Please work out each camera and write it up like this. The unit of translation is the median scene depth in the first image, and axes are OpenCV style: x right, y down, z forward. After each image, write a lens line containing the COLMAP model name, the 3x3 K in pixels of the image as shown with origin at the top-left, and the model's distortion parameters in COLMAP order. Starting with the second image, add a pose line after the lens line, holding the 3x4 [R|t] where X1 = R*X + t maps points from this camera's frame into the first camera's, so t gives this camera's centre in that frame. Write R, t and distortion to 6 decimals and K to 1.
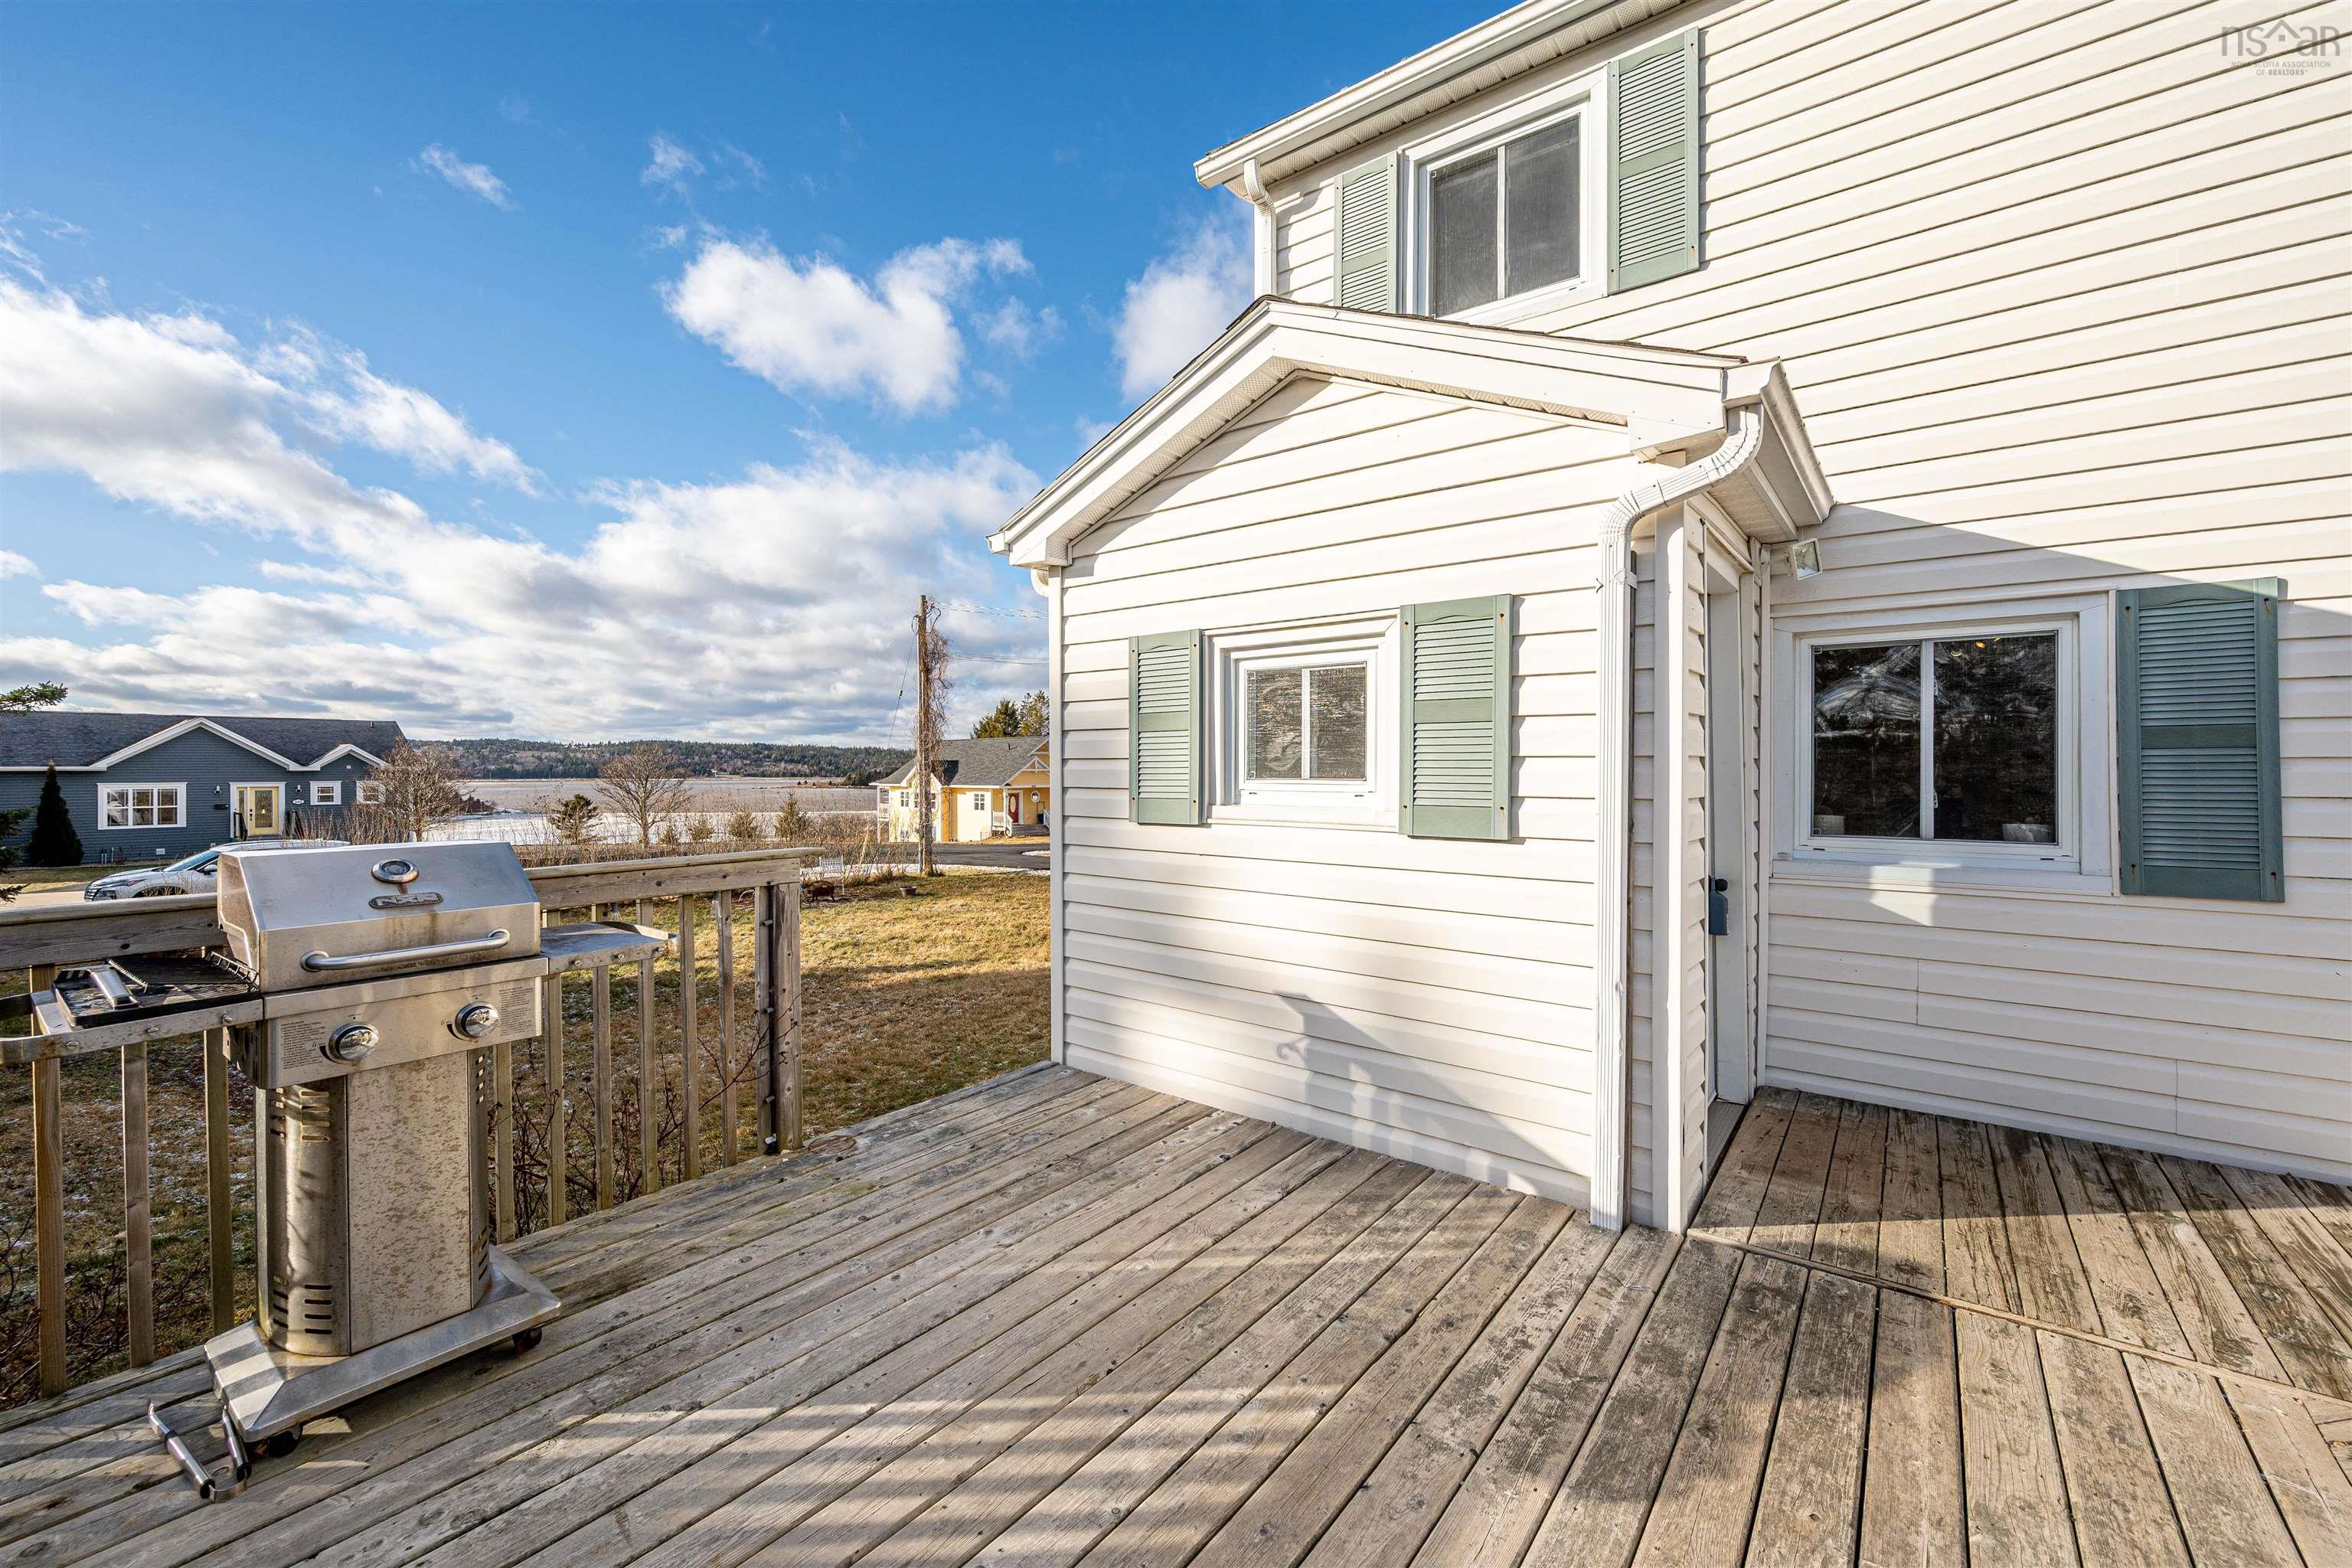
lens RADIAL K [[952.8, 0, 1193.5], [0, 952.8, 773.1], [0, 0, 1]] dist [-0.000256, 0.000920]
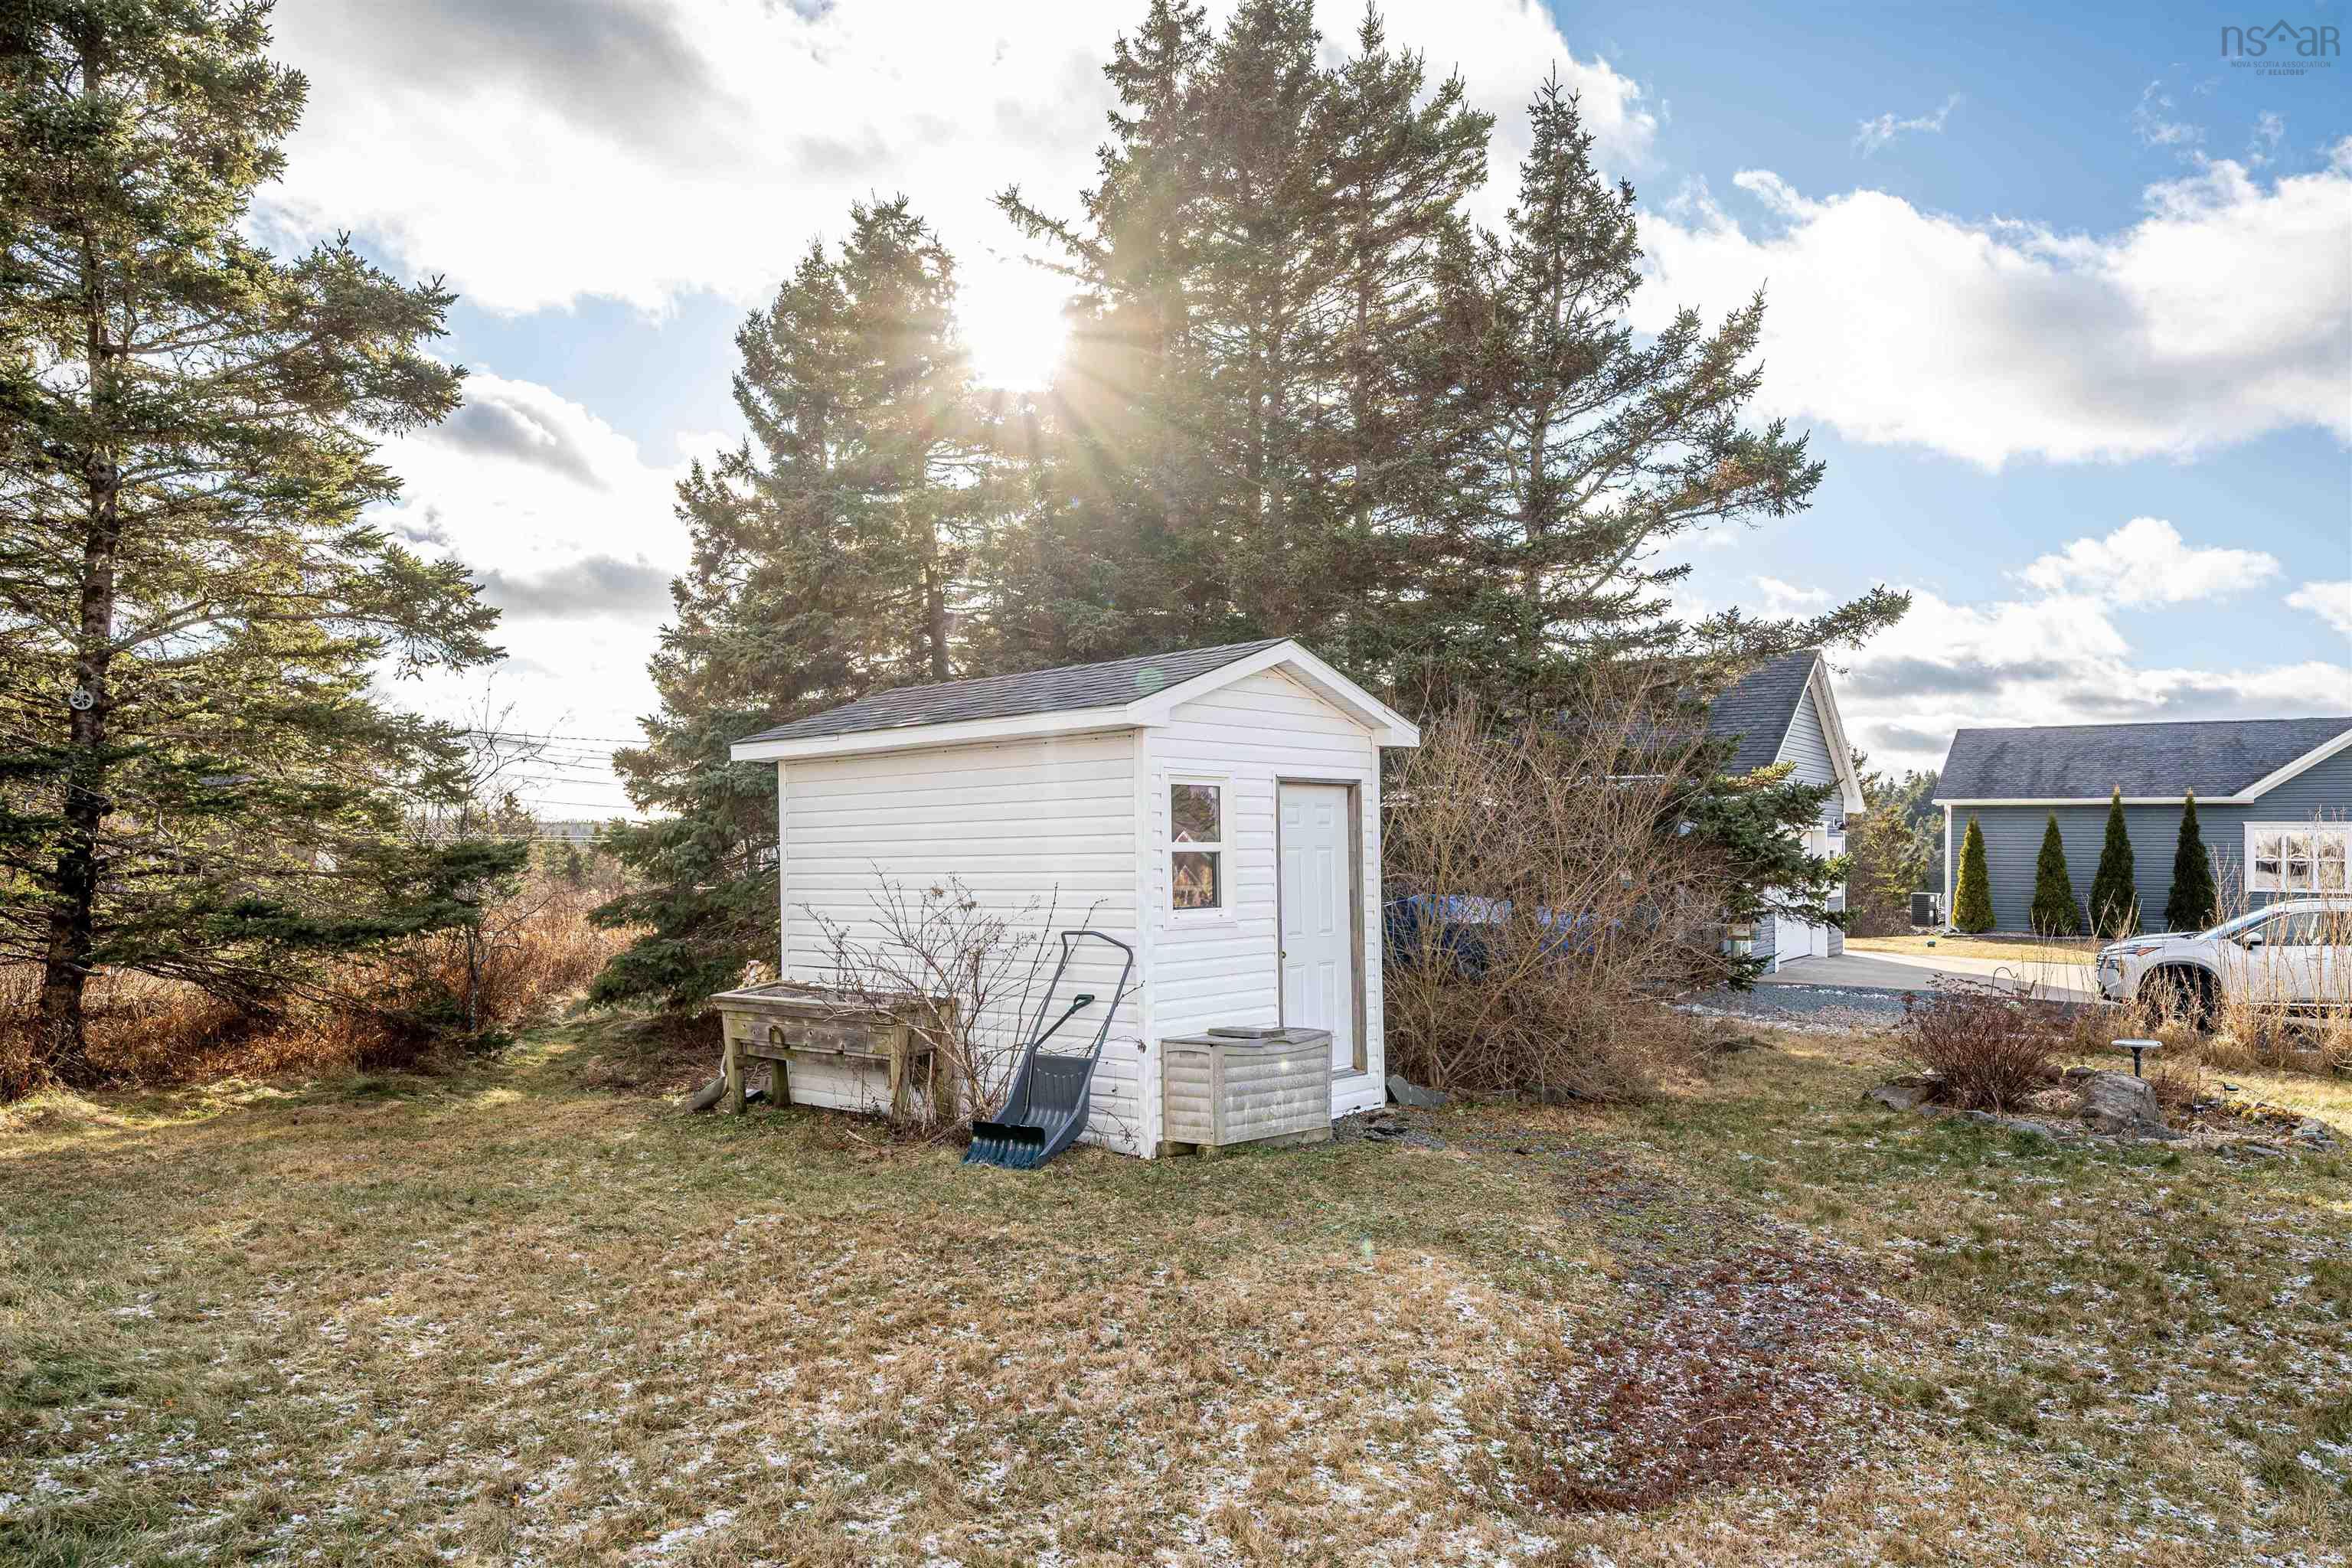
lens RADIAL K [[1574.9, 0, 1141.6], [0, 1574.9, 845.8], [0, 0, 1]] dist [-0.023983, 0.003998]
pose [[0.038314, 0.011798, -0.999196, -0.077087], [-0.013731, 0.999842, 0.011279, 0.025016], [0.999171, 0.013288, 0.038470, 0.175567]]
